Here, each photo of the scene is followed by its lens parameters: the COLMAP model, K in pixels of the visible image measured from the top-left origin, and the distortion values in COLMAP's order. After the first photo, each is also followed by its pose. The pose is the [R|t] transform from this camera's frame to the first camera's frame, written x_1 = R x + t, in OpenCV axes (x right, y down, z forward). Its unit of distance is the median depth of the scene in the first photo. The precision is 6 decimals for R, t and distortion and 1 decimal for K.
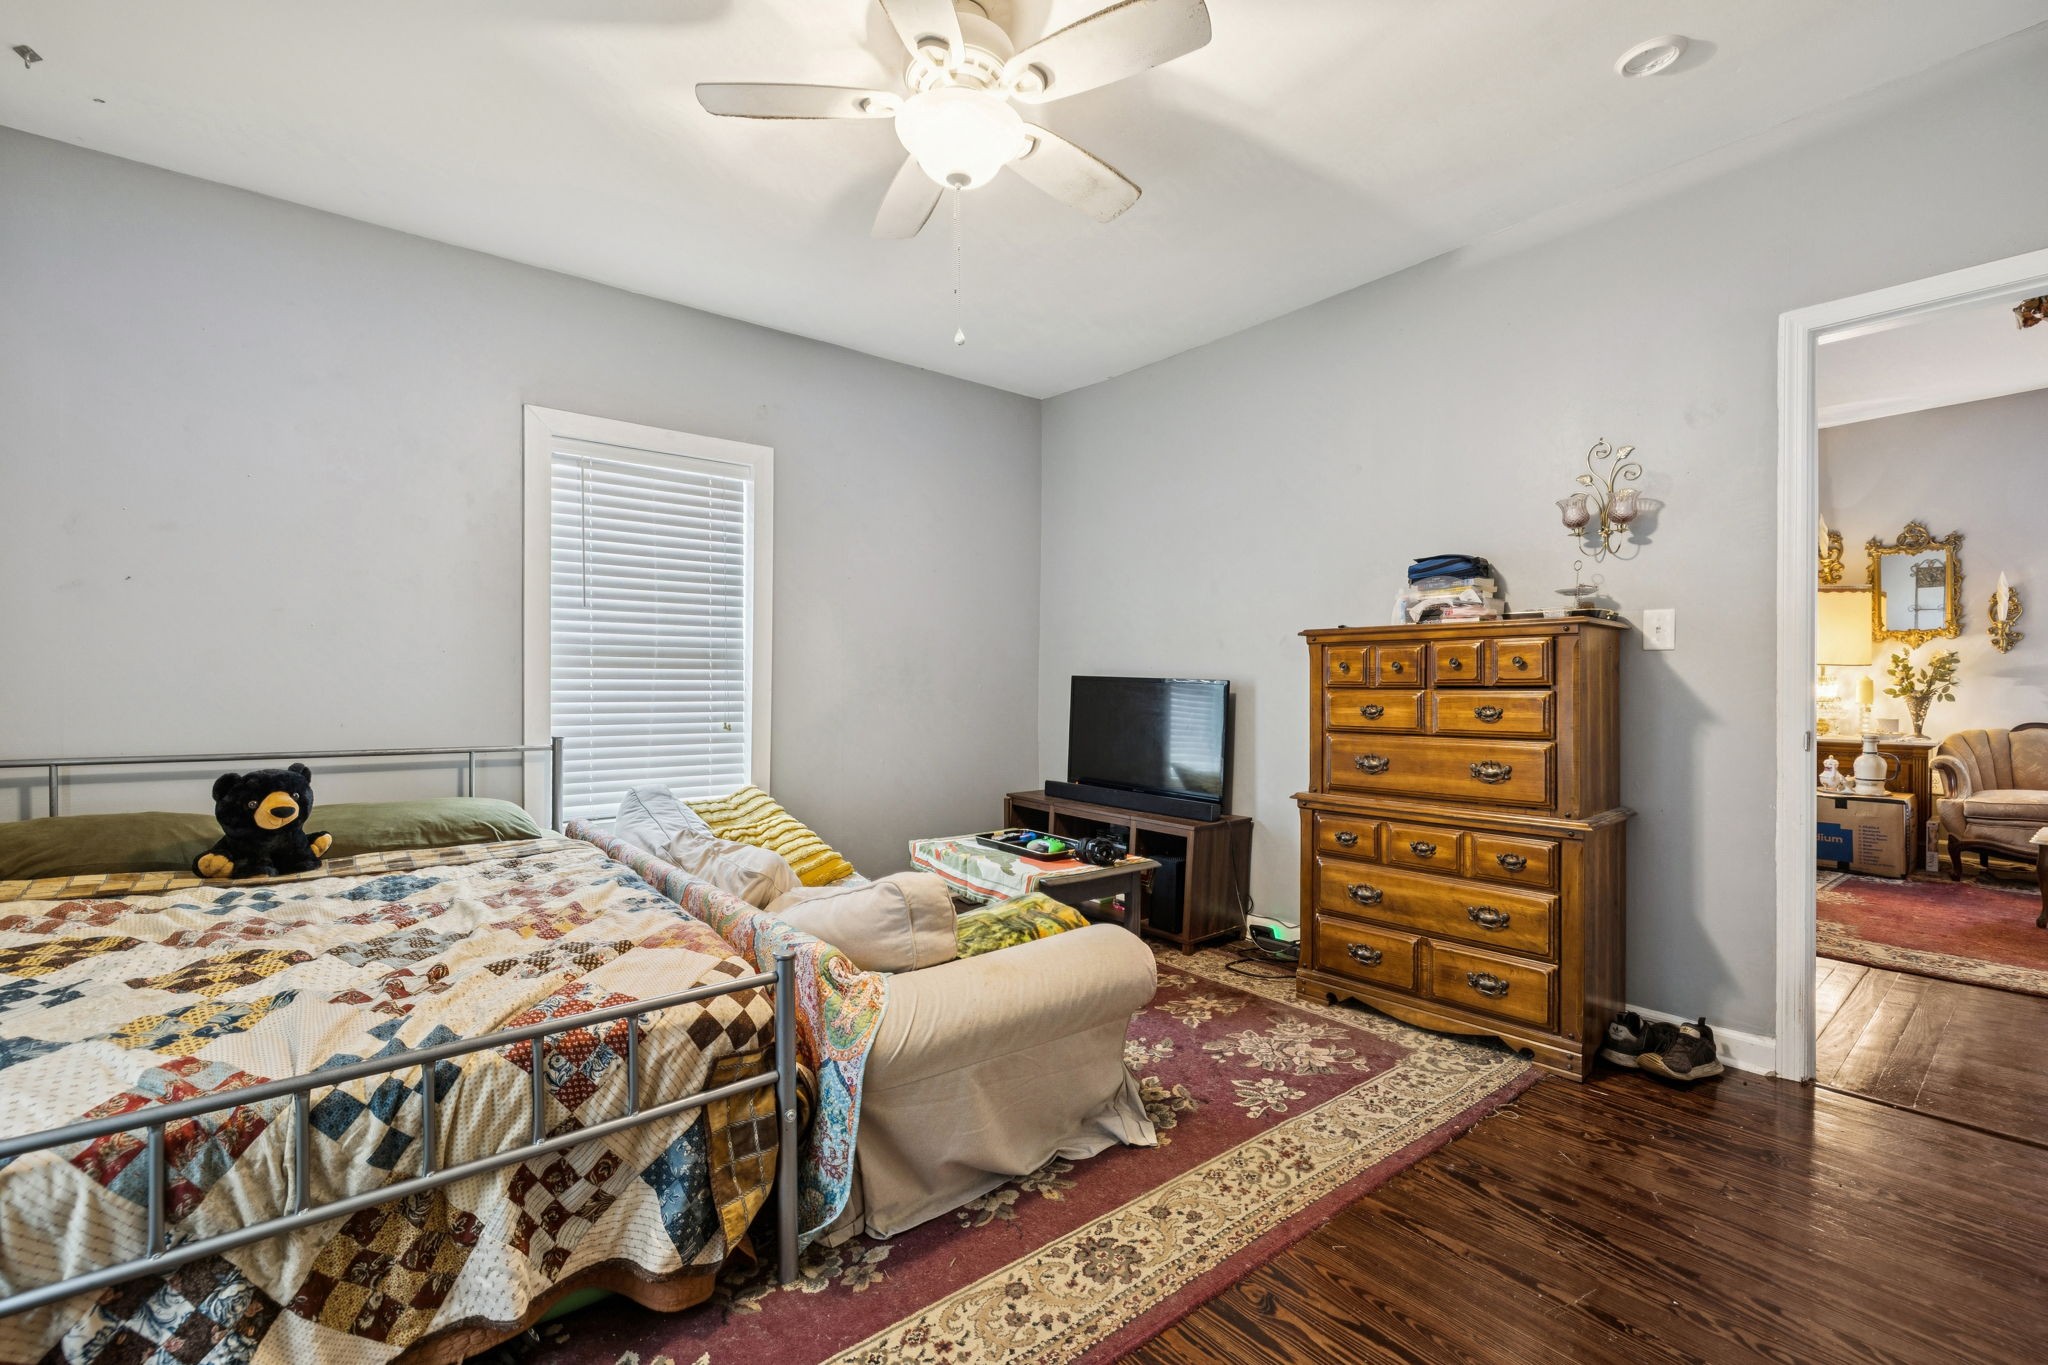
lens RADIAL K [[861.4, 0, 1020.3], [0, 861.4, 683.7], [0, 0, 1]] dist [-0.002573, 0.001088]
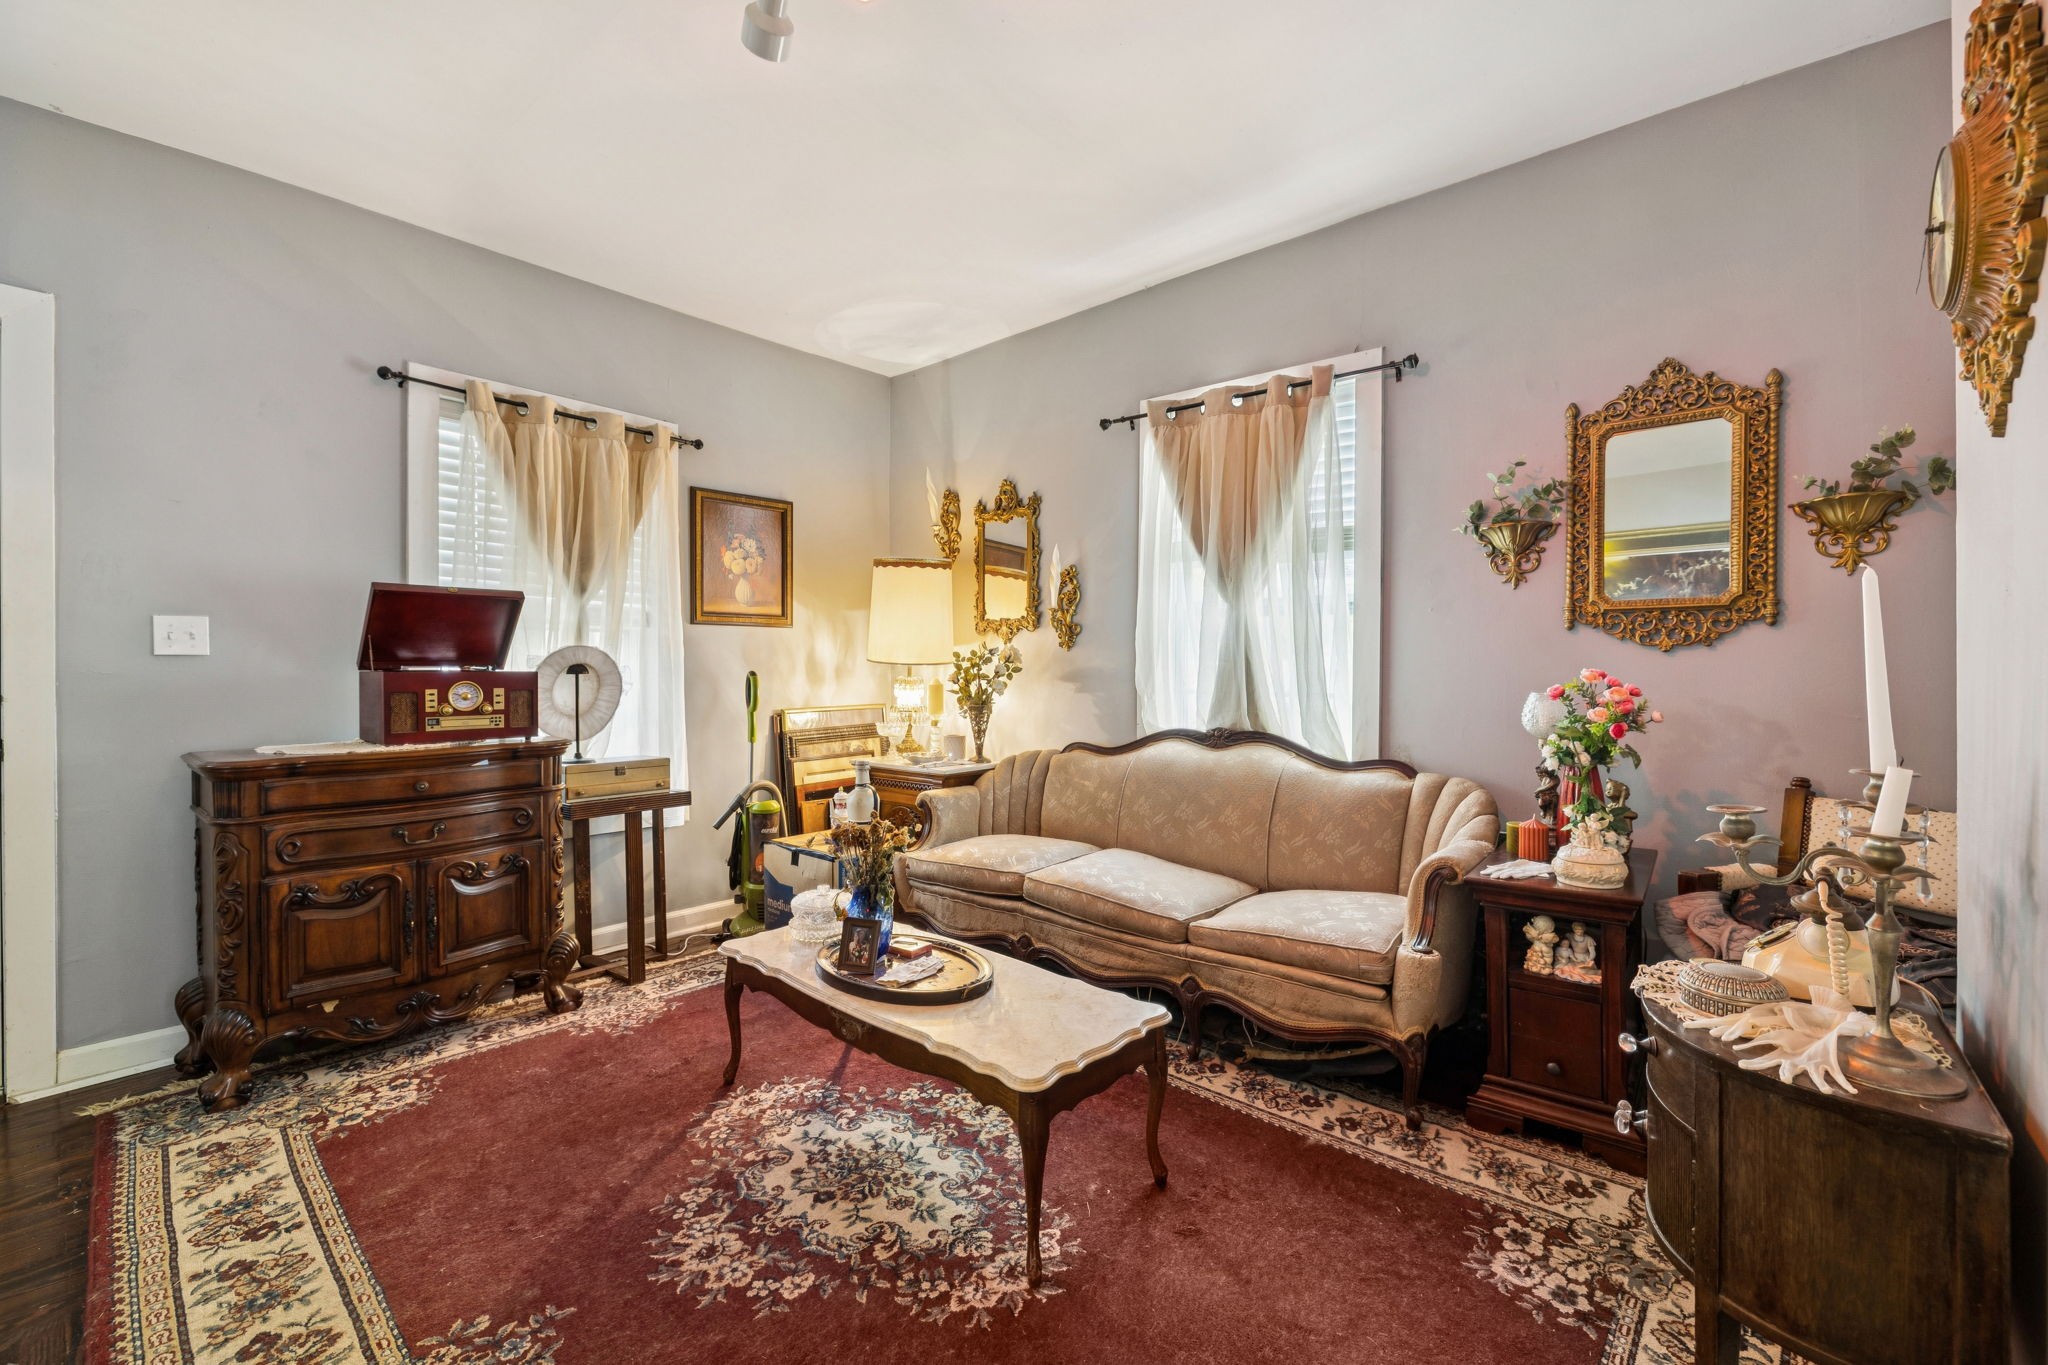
lens RADIAL K [[861.4, 0, 1019.9], [0, 861.4, 676.2], [0, 0, 1]] dist [-0.002573, 0.001088]
pose [[0.980308, 0.002942, 0.197455, 0.921859], [-0.004489, 0.999963, 0.007383, -0.017739], [-0.197426, -0.008124, 0.980284, 0.243705]]
